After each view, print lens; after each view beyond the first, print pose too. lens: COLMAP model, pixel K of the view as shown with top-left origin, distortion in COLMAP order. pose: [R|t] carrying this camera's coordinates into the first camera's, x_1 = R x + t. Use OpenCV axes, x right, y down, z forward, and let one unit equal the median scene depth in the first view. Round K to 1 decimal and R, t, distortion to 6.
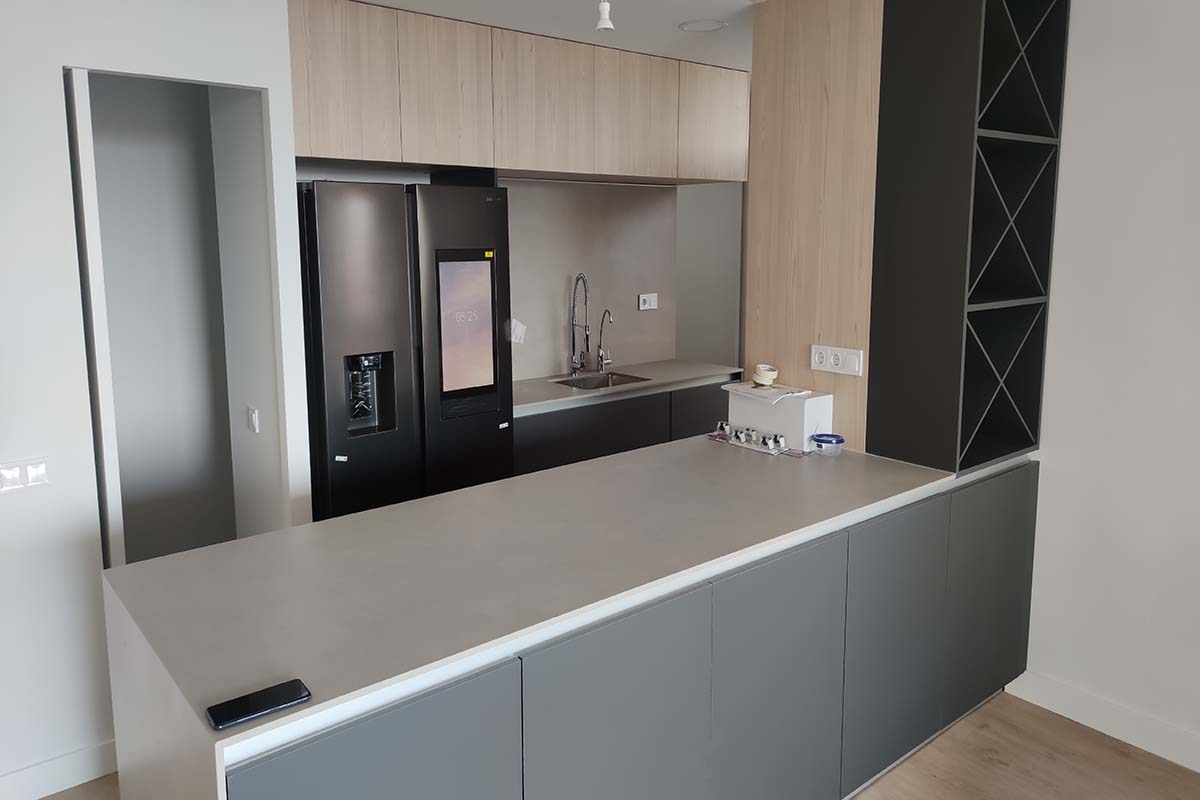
lens RADIAL K [[893.3, 0, 636.6], [0, 893.3, 355.8], [0, 0, 1]] dist [0.037810, -0.040522]
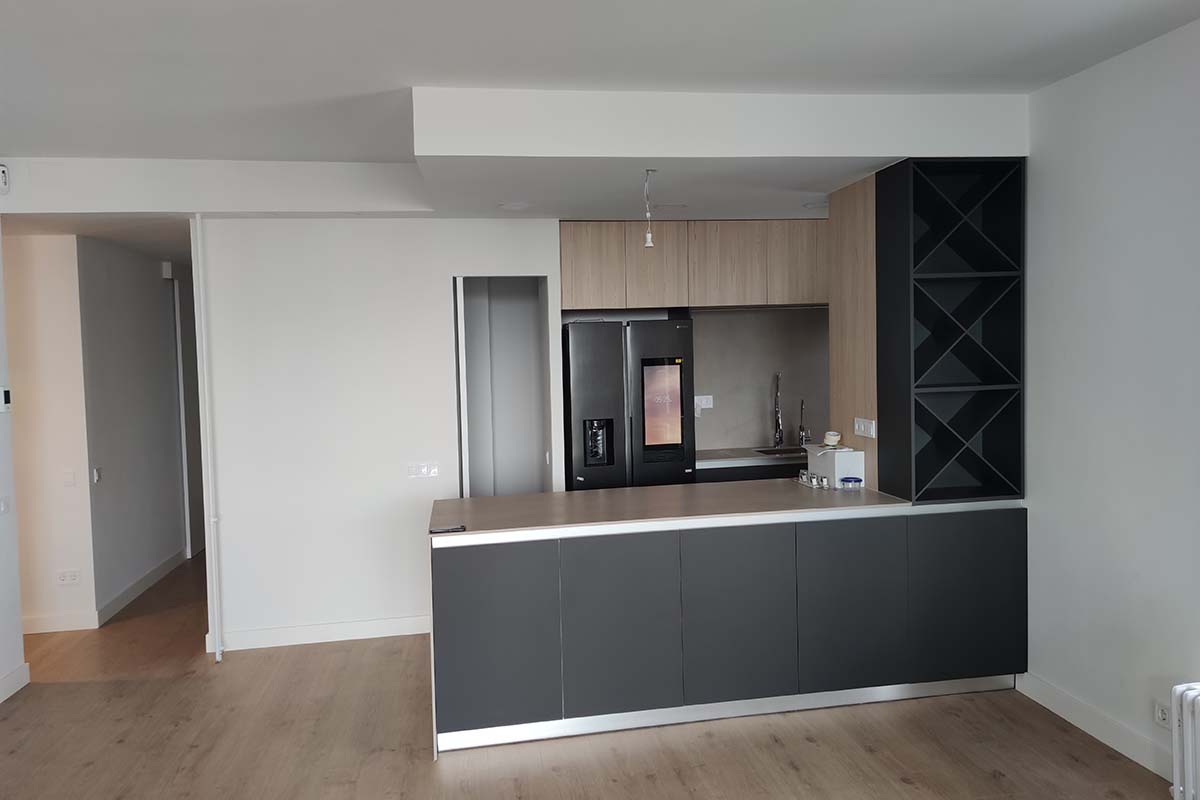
lens RADIAL K [[893.3, 0, 599.7], [0, 893.3, 393.8], [0, 0, 1]] dist [0.037810, -0.040522]
pose [[0.857020, 0.000112, -0.515283, 0.595646], [-0.041047, 0.996837, -0.068053, 0.065743], [0.513646, 0.079474, 0.854314, -0.475846]]
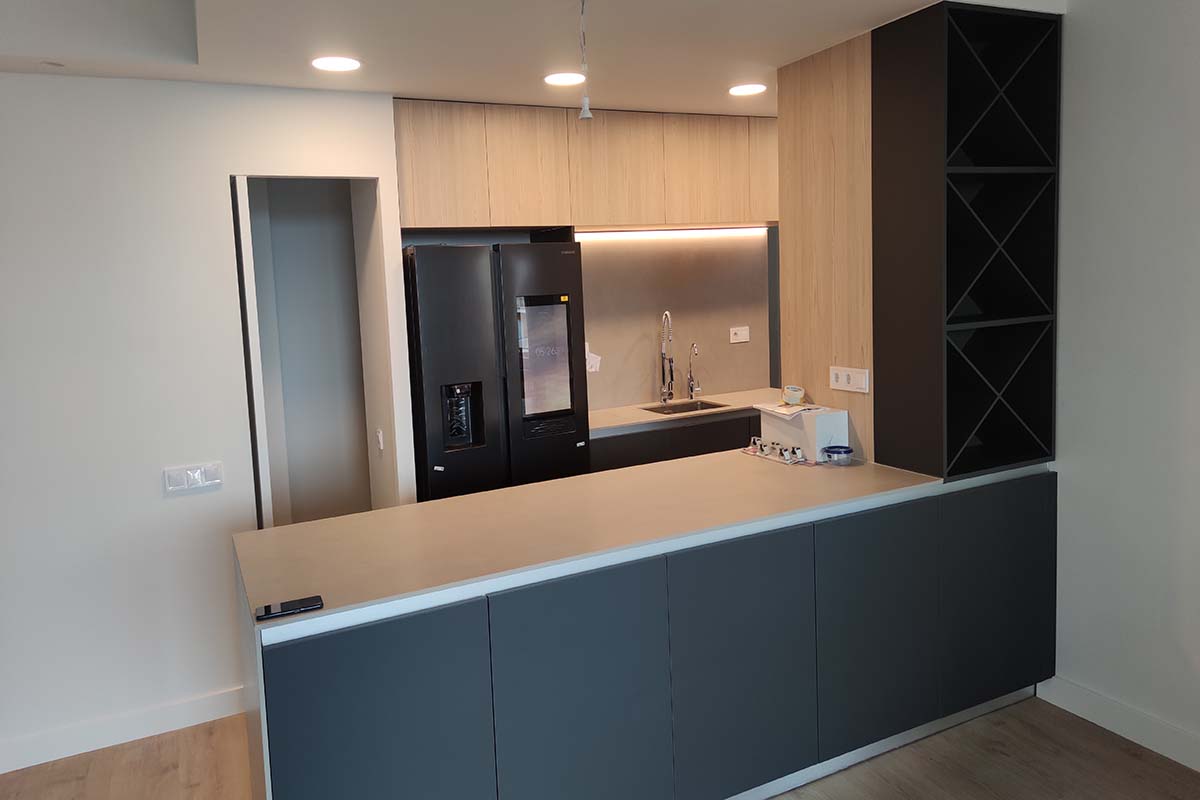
lens RADIAL K [[893.3, 0, 627.1], [0, 893.3, 362.4], [0, 0, 1]] dist [0.037810, -0.040522]
pose [[0.971224, -0.027795, -0.236539, 0.215408], [0.017181, 0.998756, -0.046817, 0.030554], [0.237546, 0.041405, 0.970493, -0.138414]]
